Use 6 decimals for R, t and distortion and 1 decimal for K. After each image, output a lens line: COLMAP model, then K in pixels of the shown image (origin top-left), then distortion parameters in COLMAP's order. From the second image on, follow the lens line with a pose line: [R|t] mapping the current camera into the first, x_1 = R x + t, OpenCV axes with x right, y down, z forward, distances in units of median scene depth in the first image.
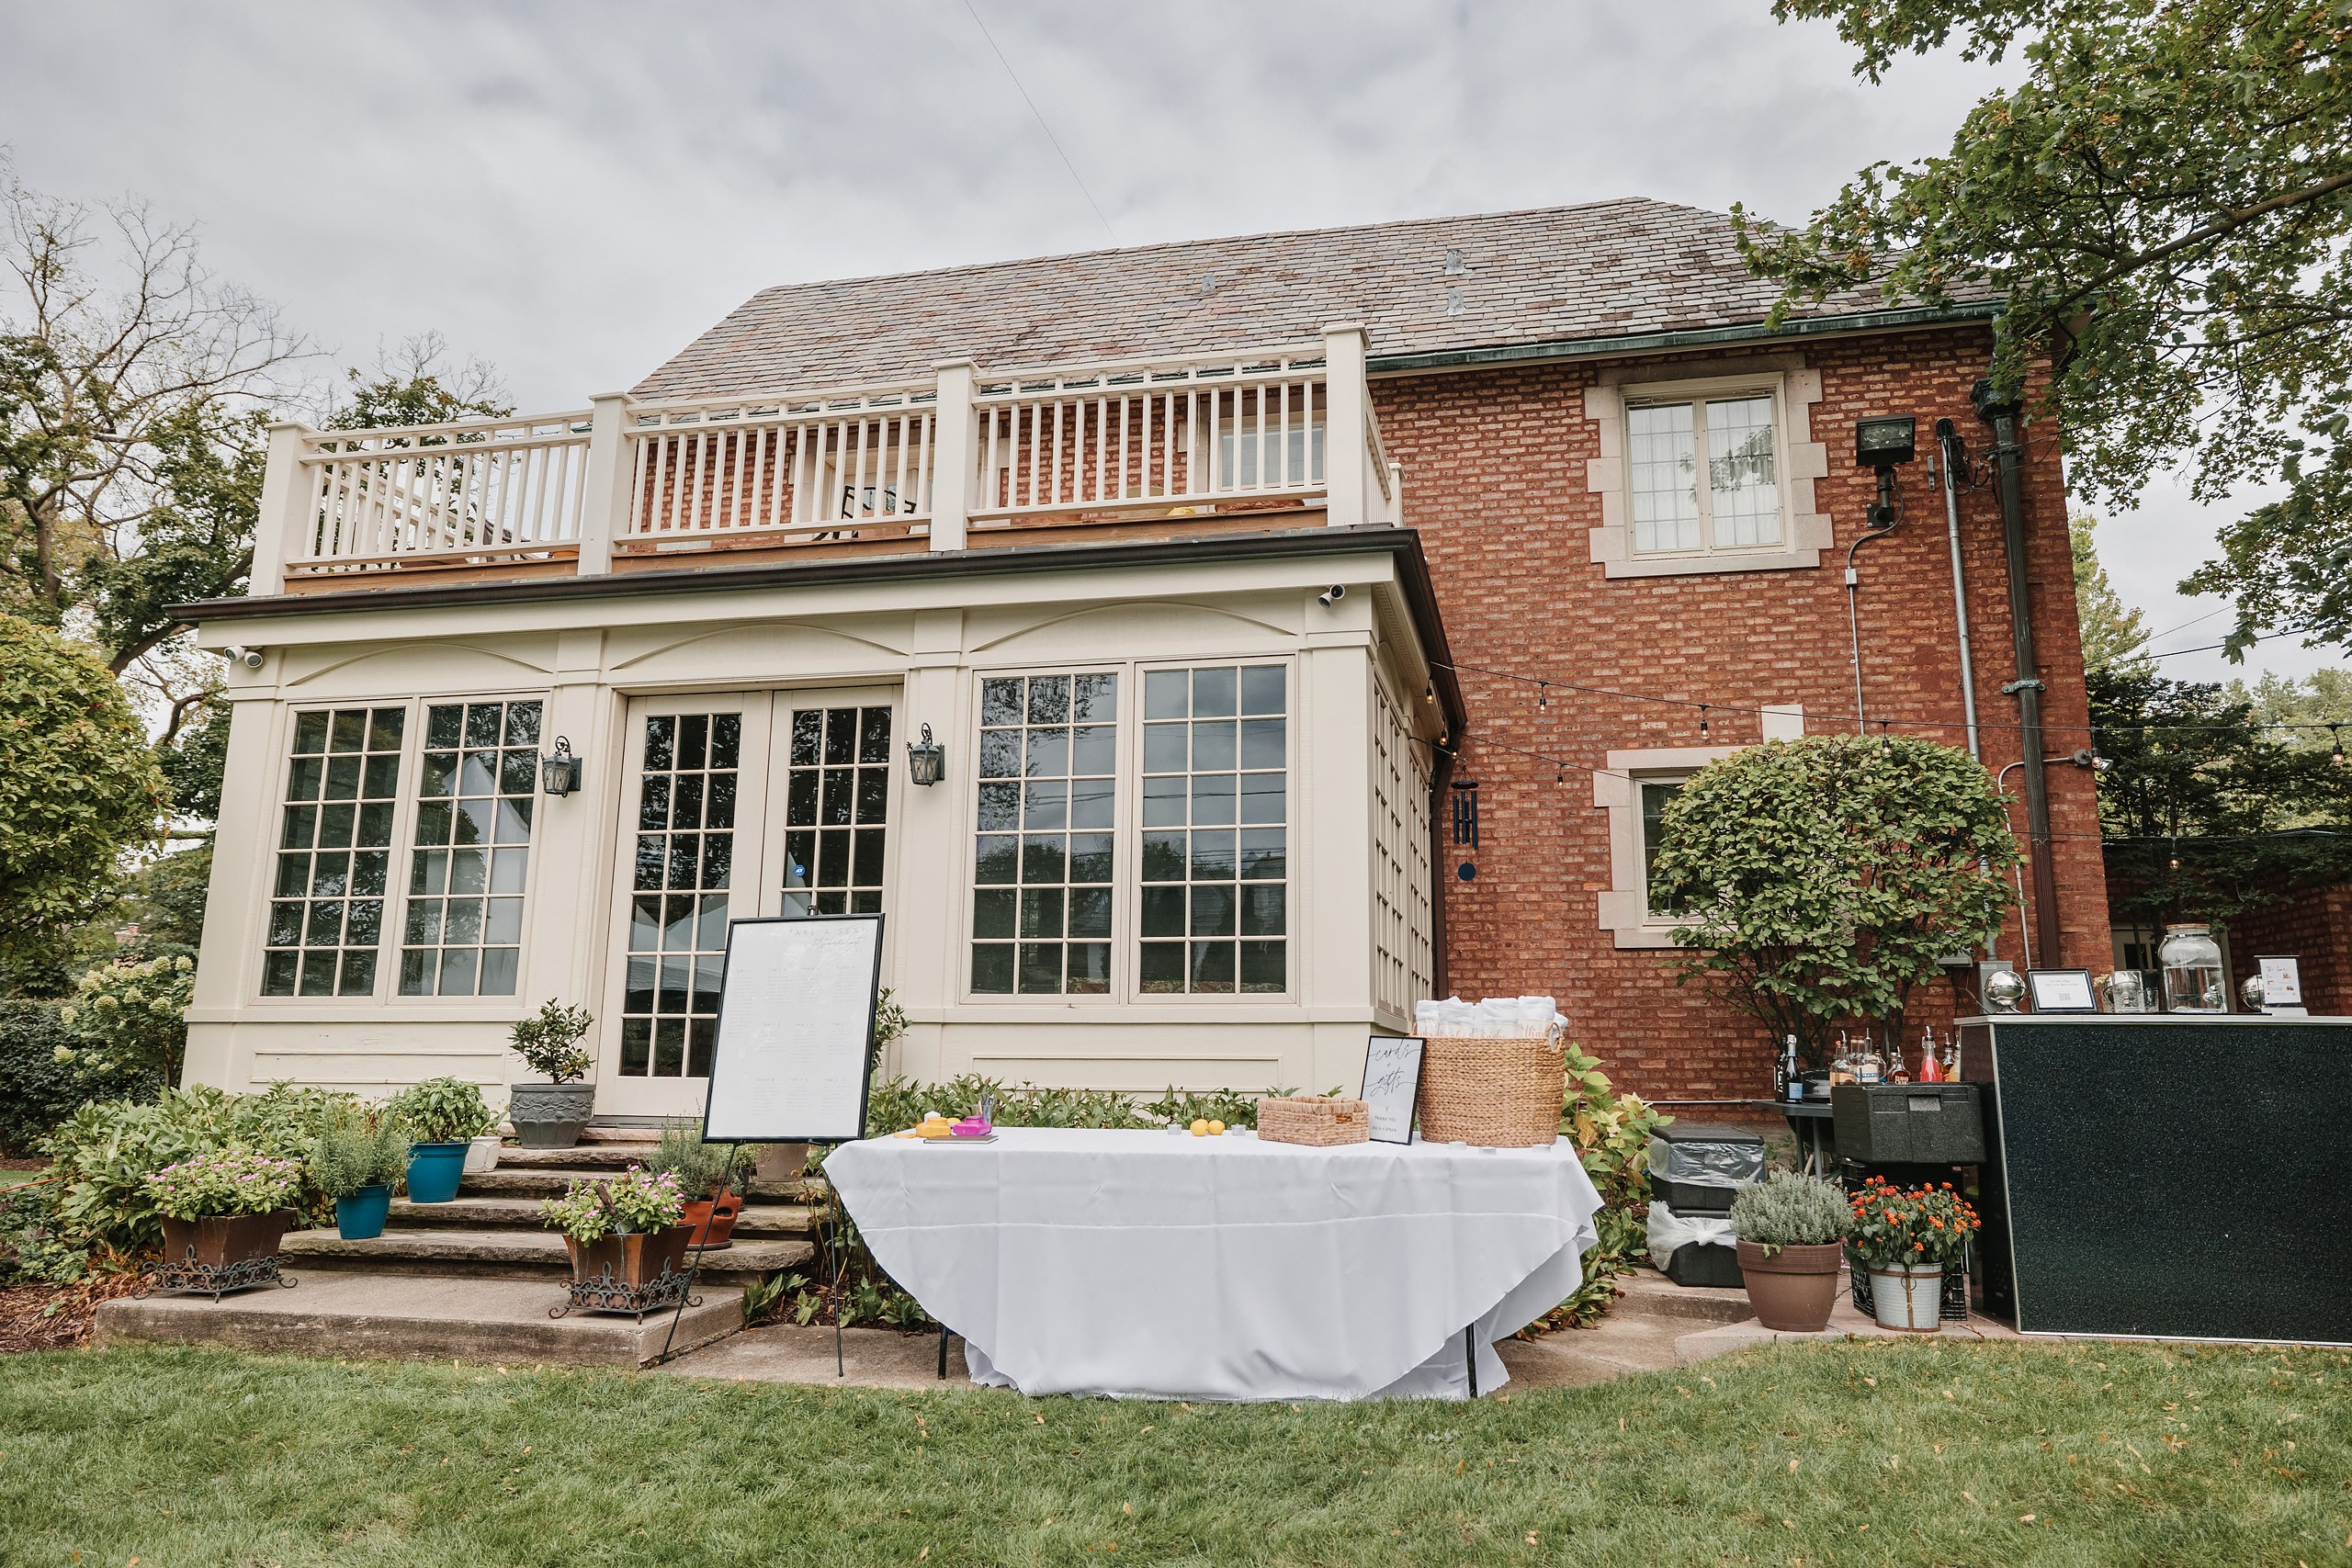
lens RADIAL K [[1449.5, 0, 1176.0], [0, 1449.5, 784.0], [0, 0, 1]] dist [0.000228, -0.000217]
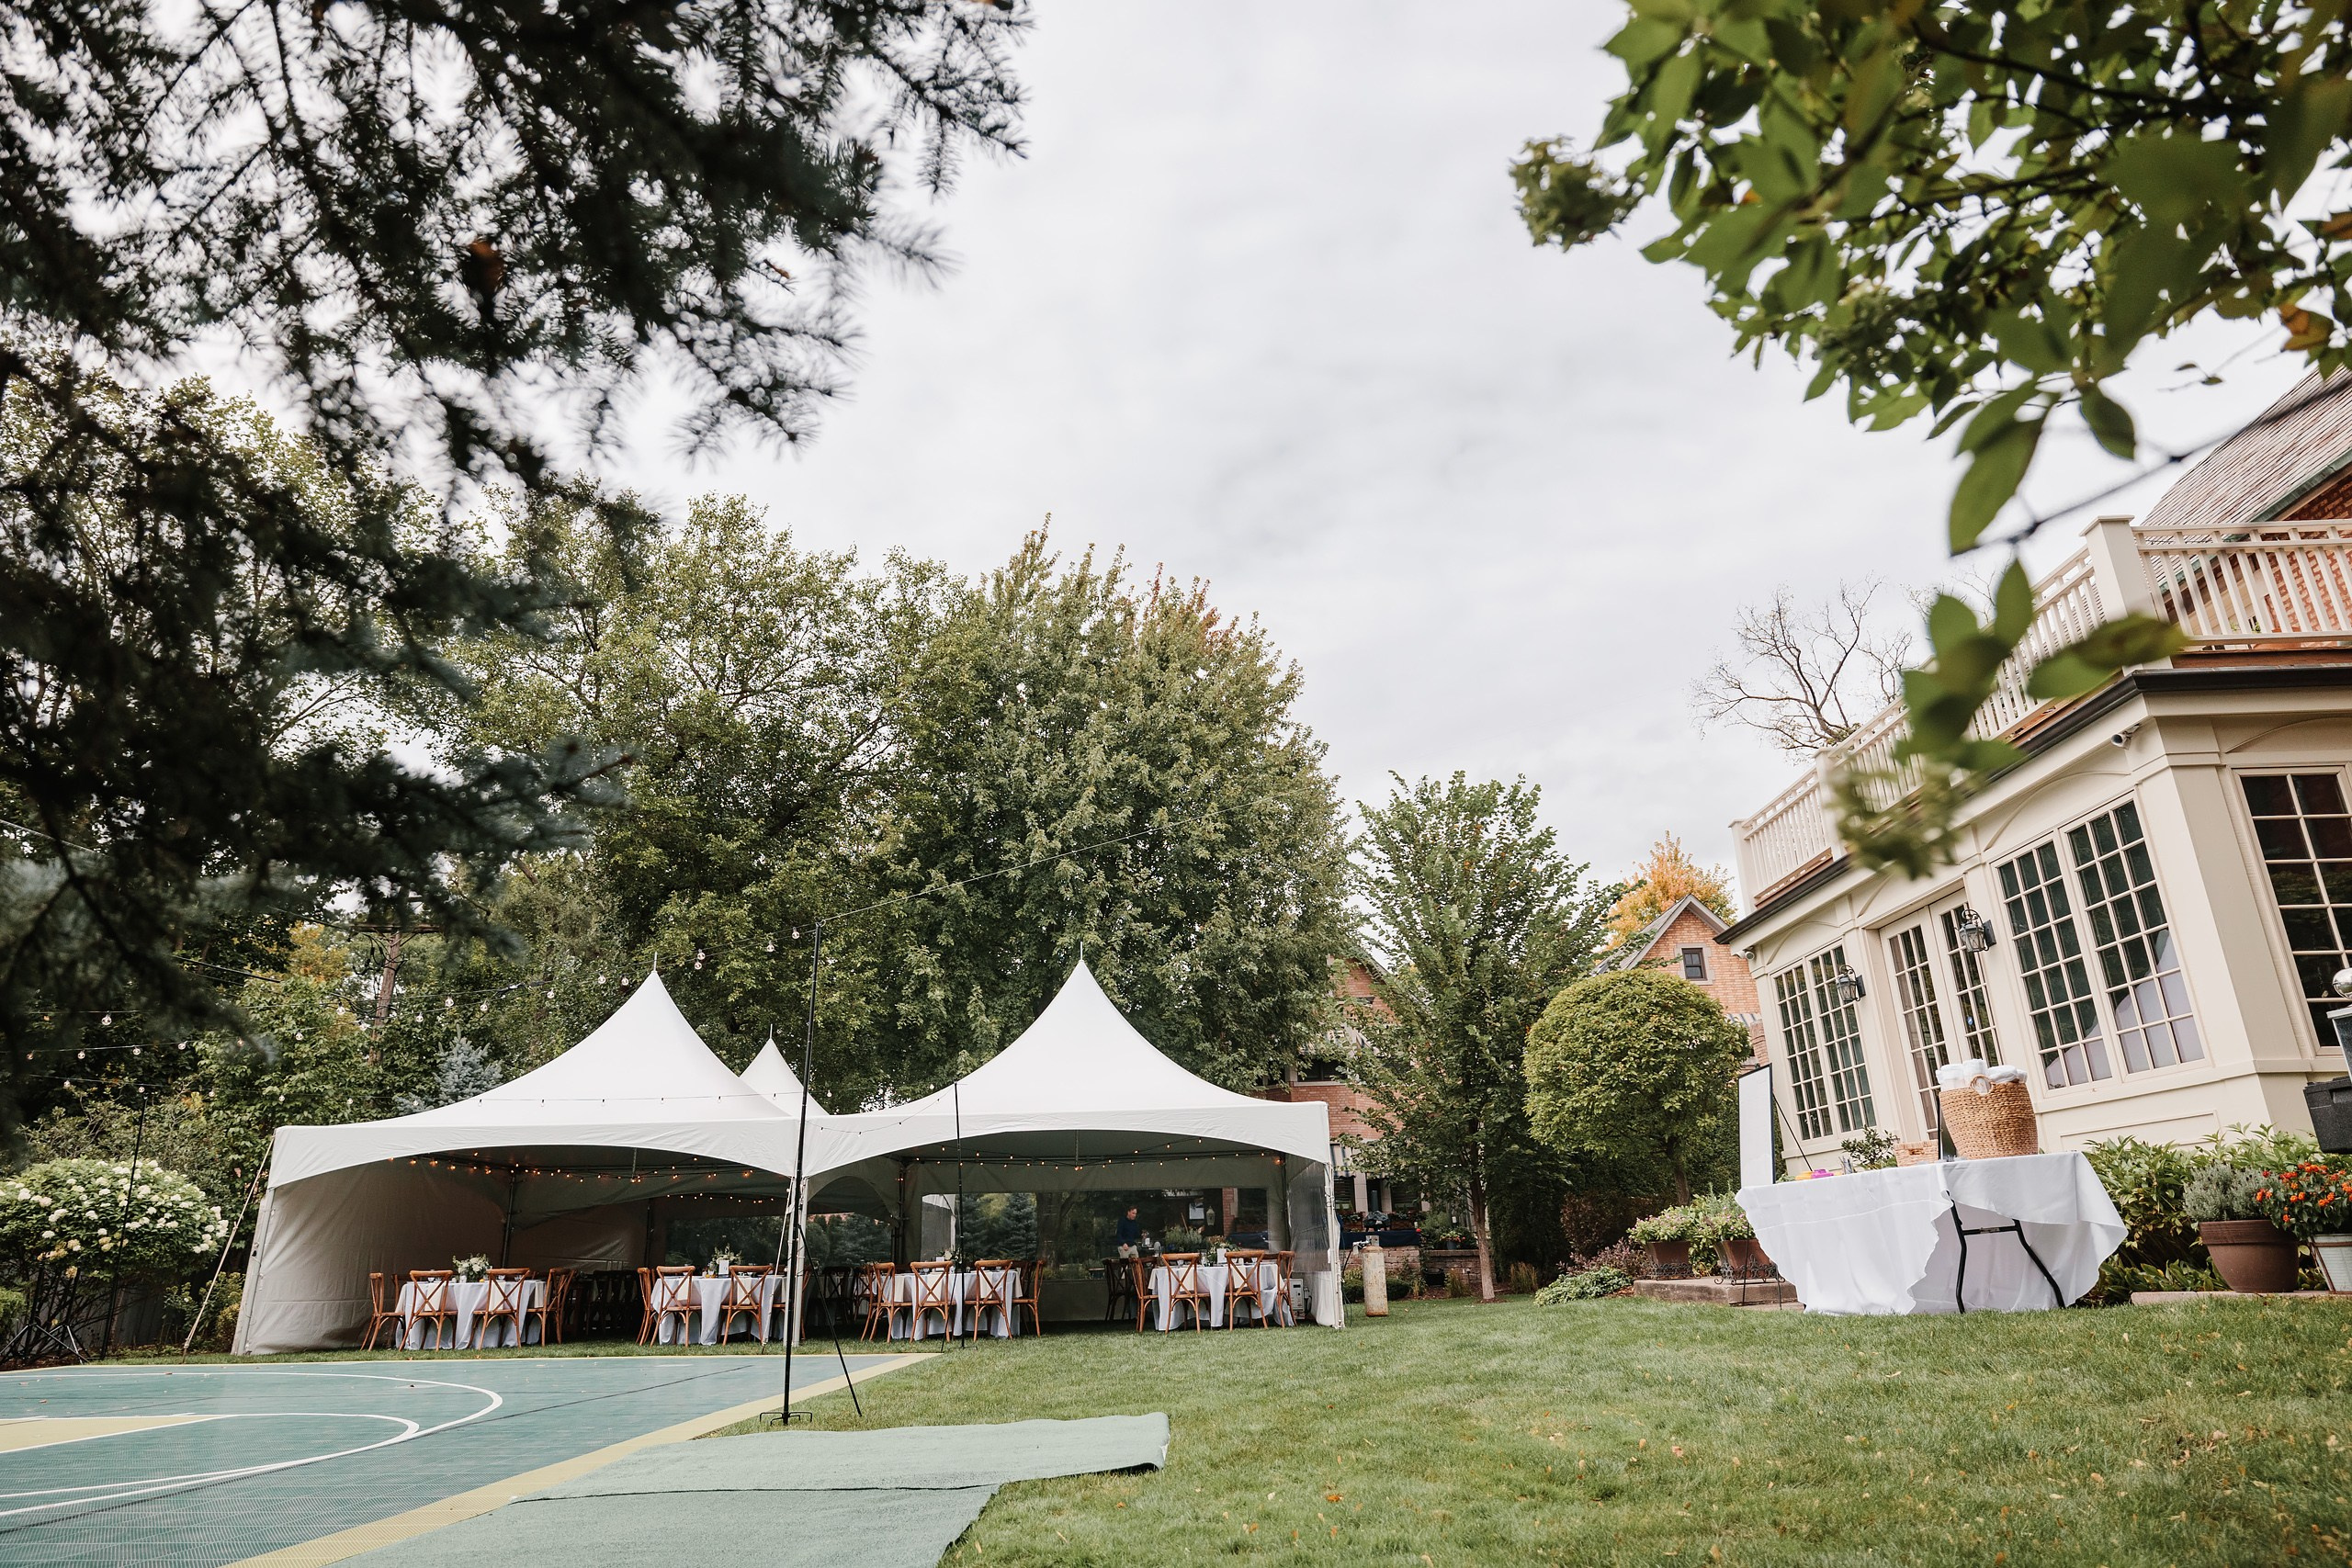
lens RADIAL K [[1427.5, 0, 1176.0], [0, 1427.5, 784.0], [0, 0, 1]] dist [-0.000035, 0.001999]
pose [[0.194205, -0.354135, -0.914808, 0.996016], [0.344491, 0.897788, -0.274414, -0.034427], [0.918483, -0.261850, 0.296351, -0.197067]]
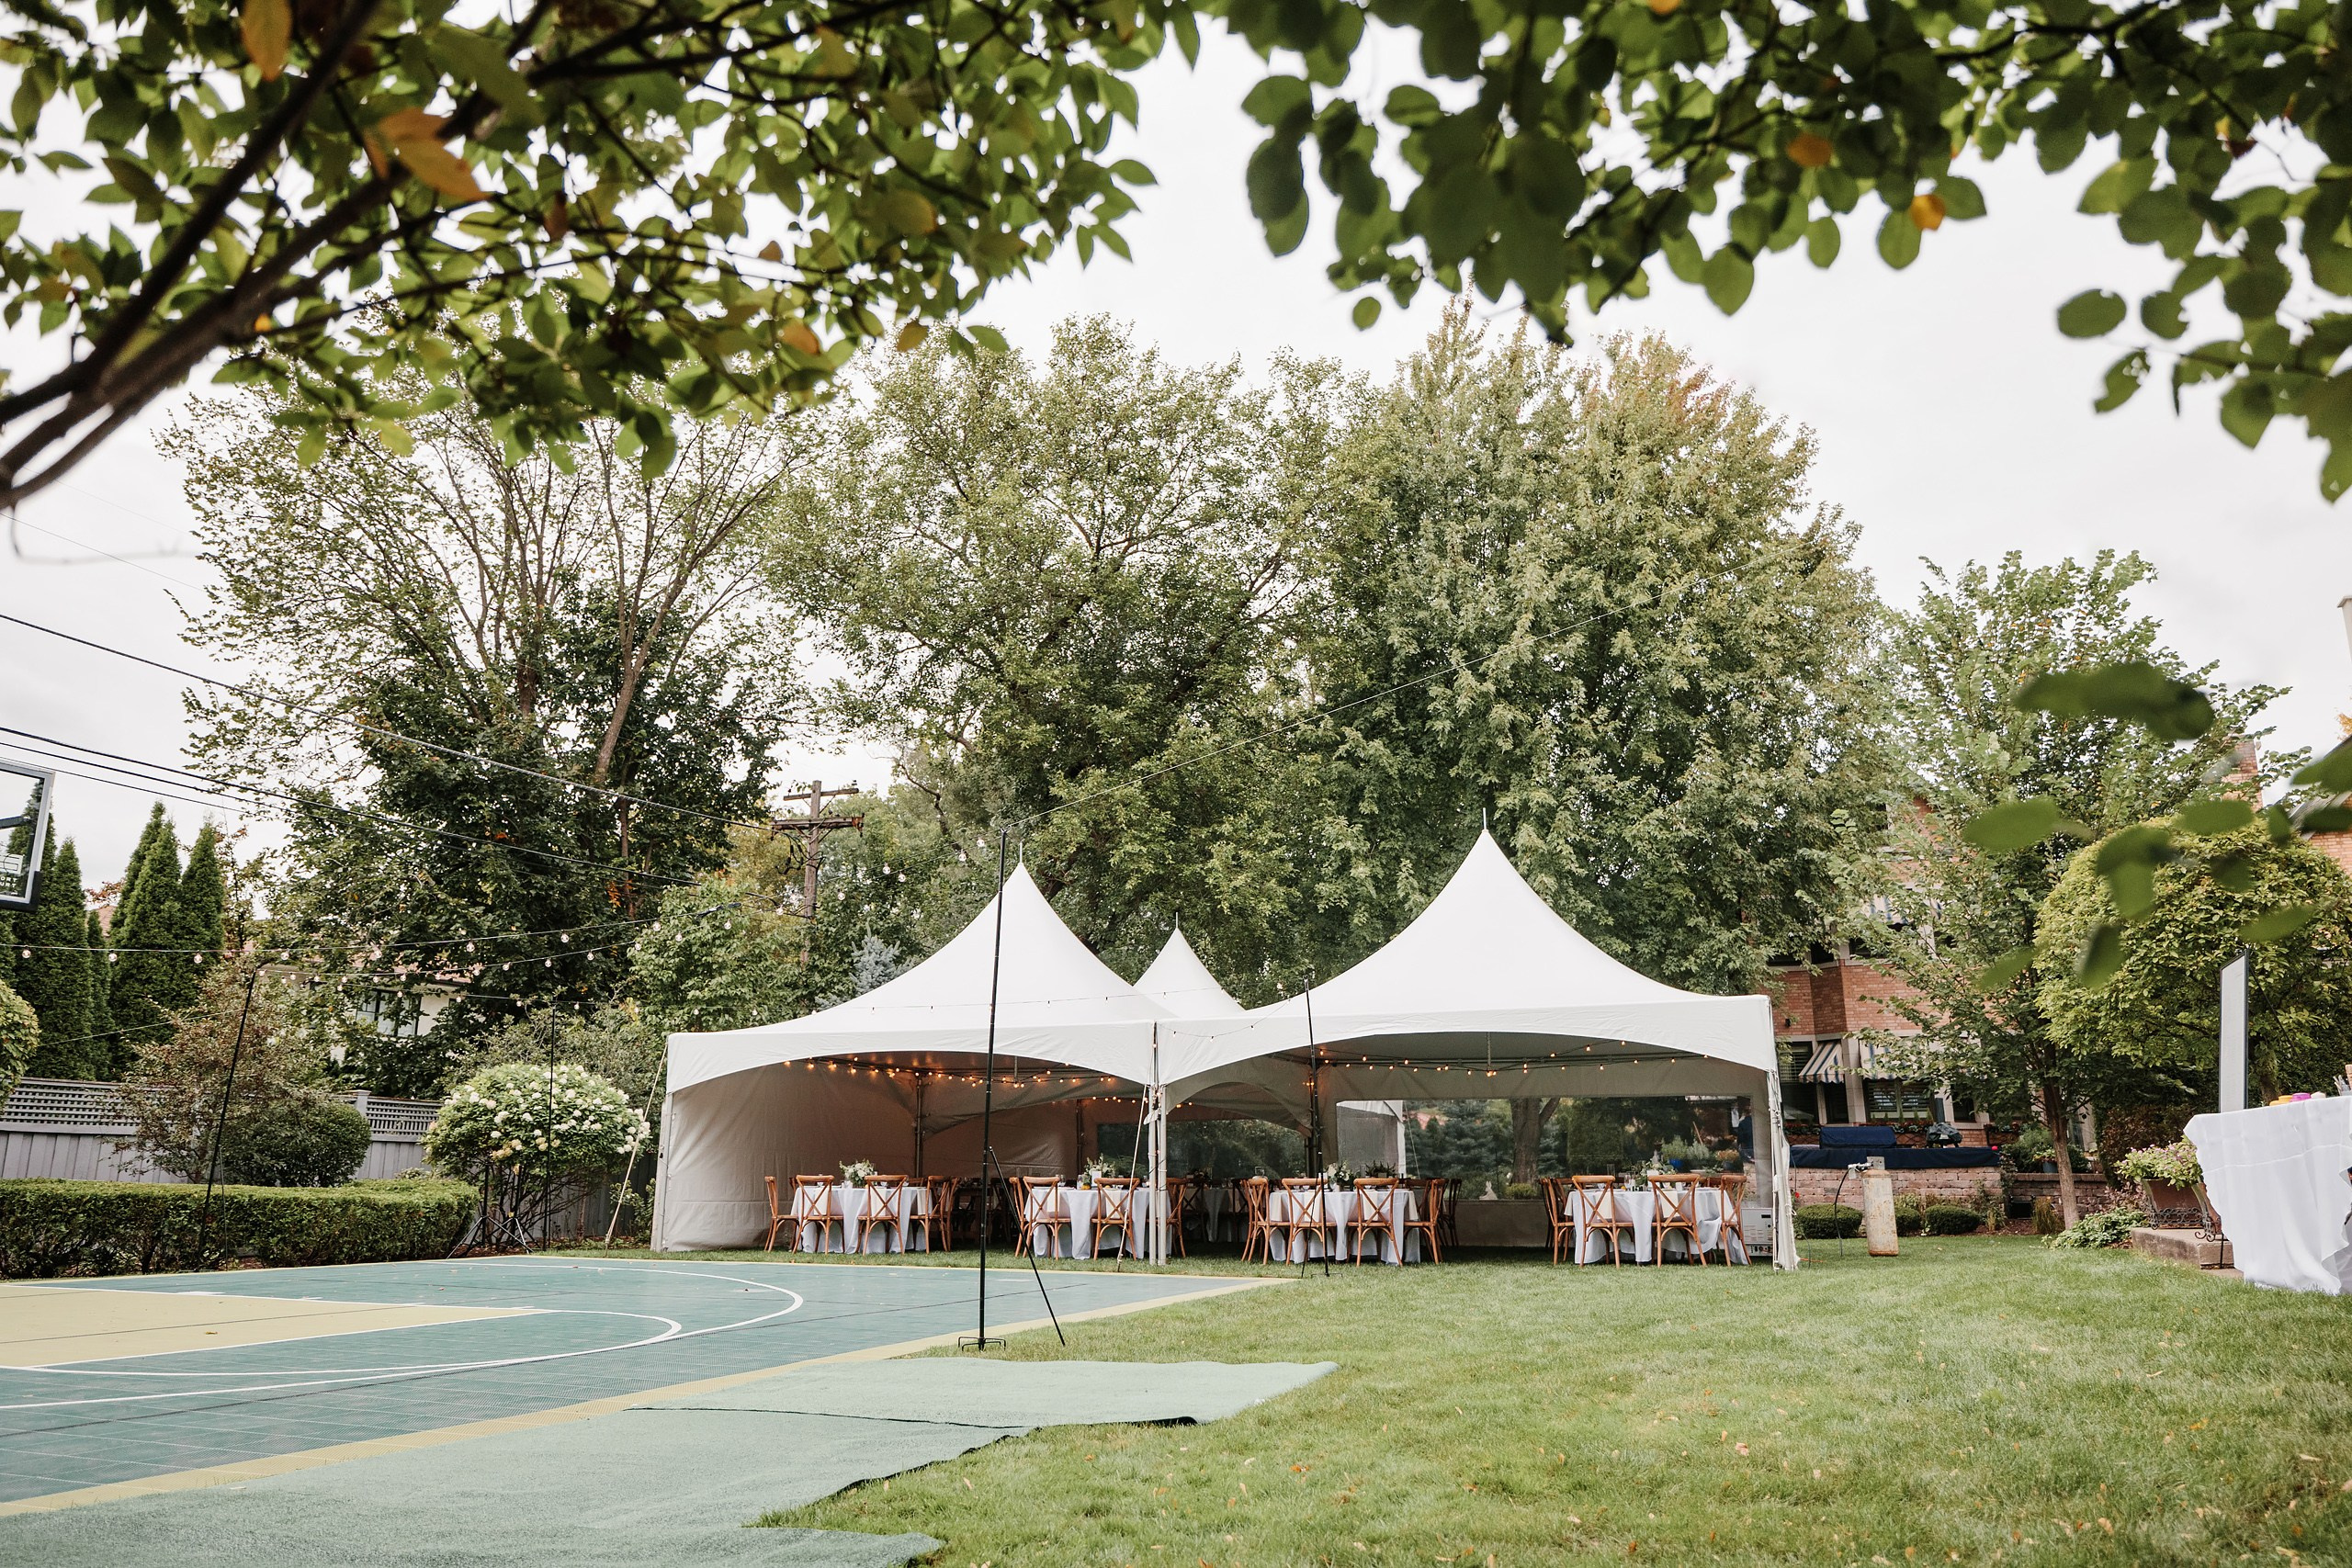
lens RADIAL K [[1717.8, 0, 1176.0], [0, 1717.8, 784.0], [0, 0, 1]] dist [0.001782, -0.000451]
pose [[-0.153757, -0.257717, -0.953908, 1.053821], [0.313472, 0.902797, -0.294436, 0.036653], [0.937067, -0.344295, -0.058024, 0.051080]]
